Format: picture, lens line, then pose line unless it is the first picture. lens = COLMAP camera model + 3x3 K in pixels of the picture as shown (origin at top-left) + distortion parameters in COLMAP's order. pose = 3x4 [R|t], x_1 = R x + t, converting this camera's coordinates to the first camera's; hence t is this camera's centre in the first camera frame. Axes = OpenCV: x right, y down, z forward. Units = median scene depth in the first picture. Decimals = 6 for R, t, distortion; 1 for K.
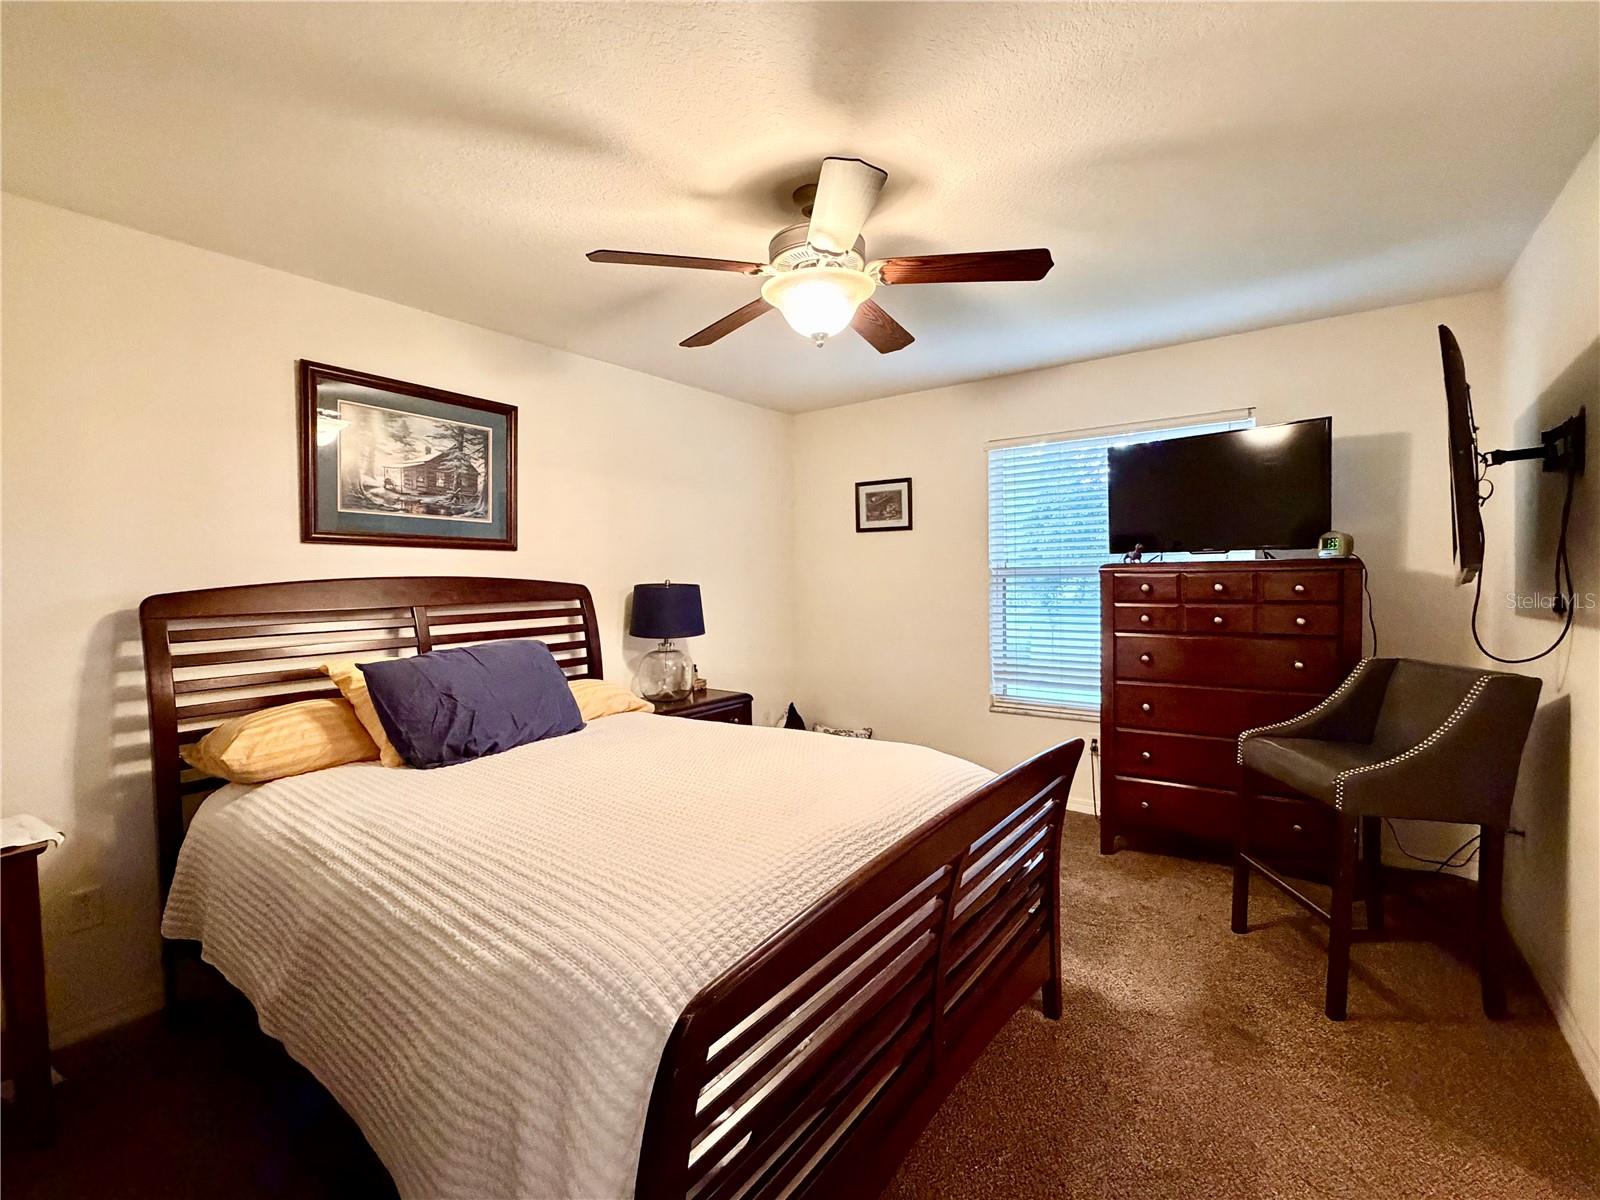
lens RADIAL K [[717.9, 0, 798.3], [0, 717.9, 594.0], [0, 0, 1]] dist [0.000978, -0.000778]
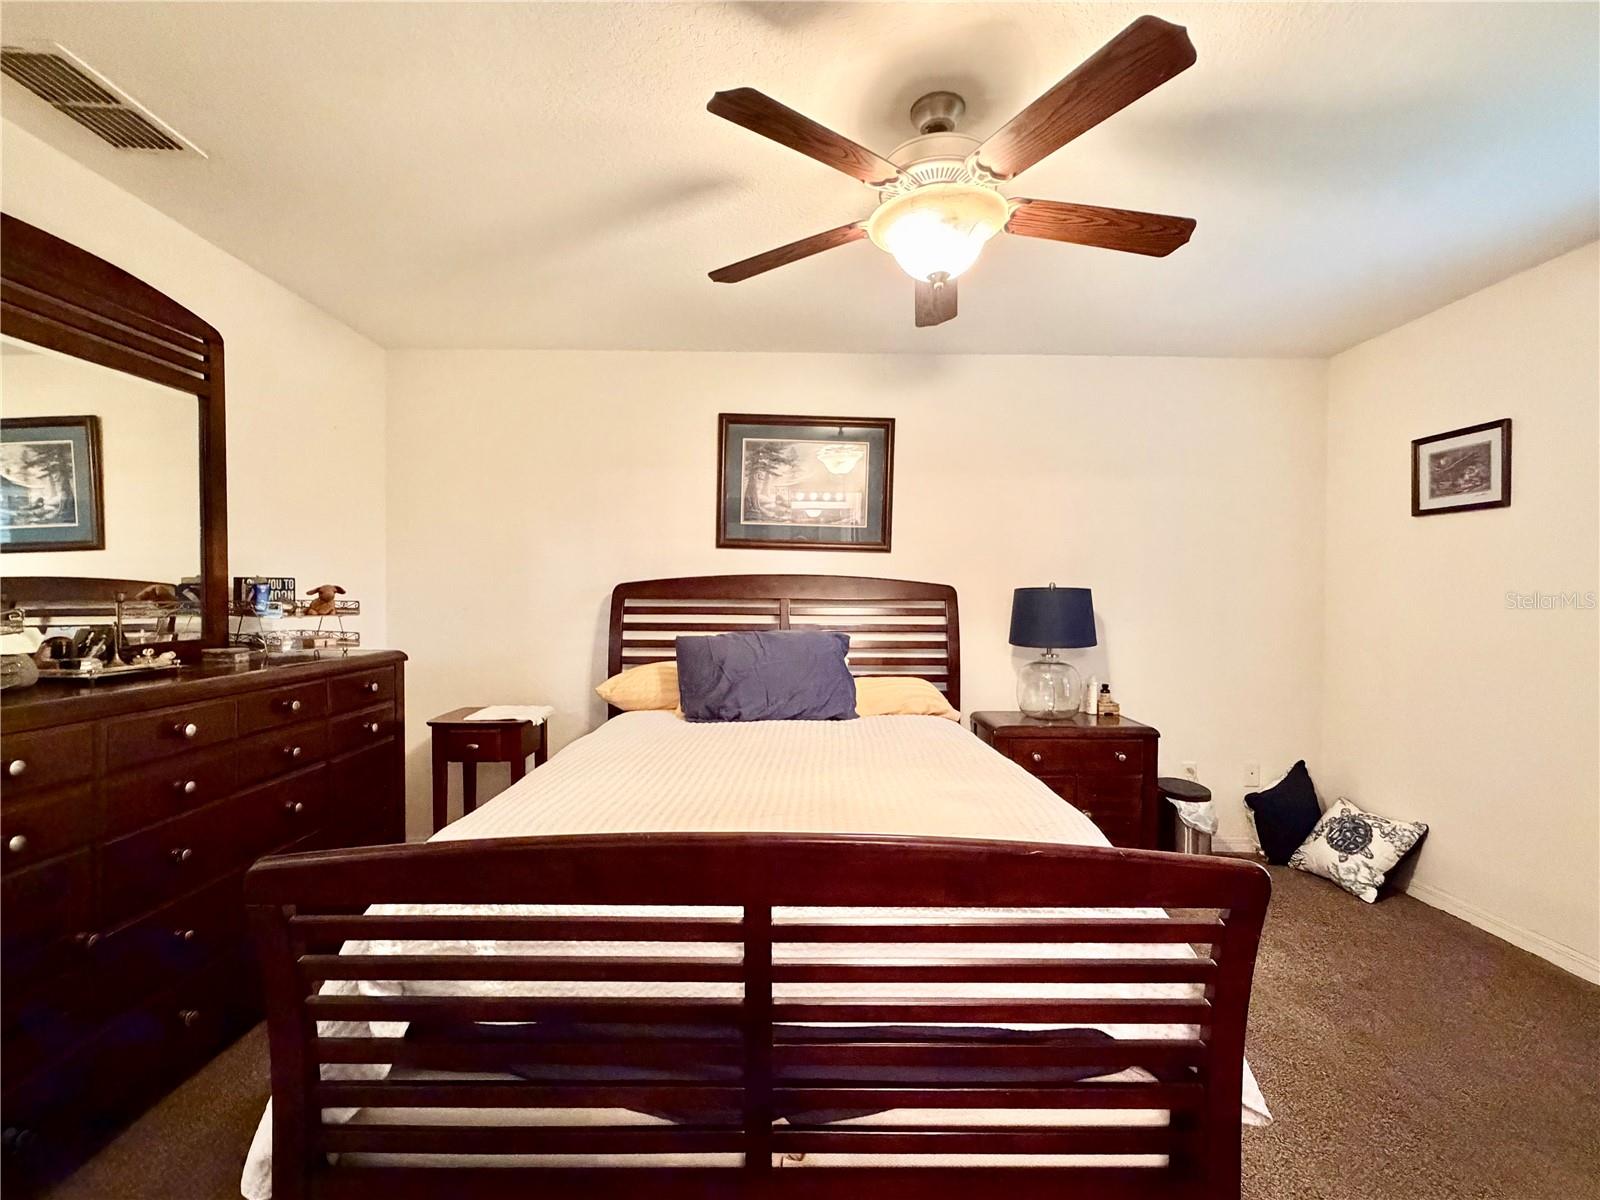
lens RADIAL K [[717.9, 0, 802.6], [0, 717.9, 594.6], [0, 0, 1]] dist [0.000978, -0.000778]
pose [[0.607227, 0.022015, -0.794223, 0.336115], [-0.037844, 0.999283, -0.001236, 0.007974], [0.793626, 0.030807, 0.607625, 0.216409]]
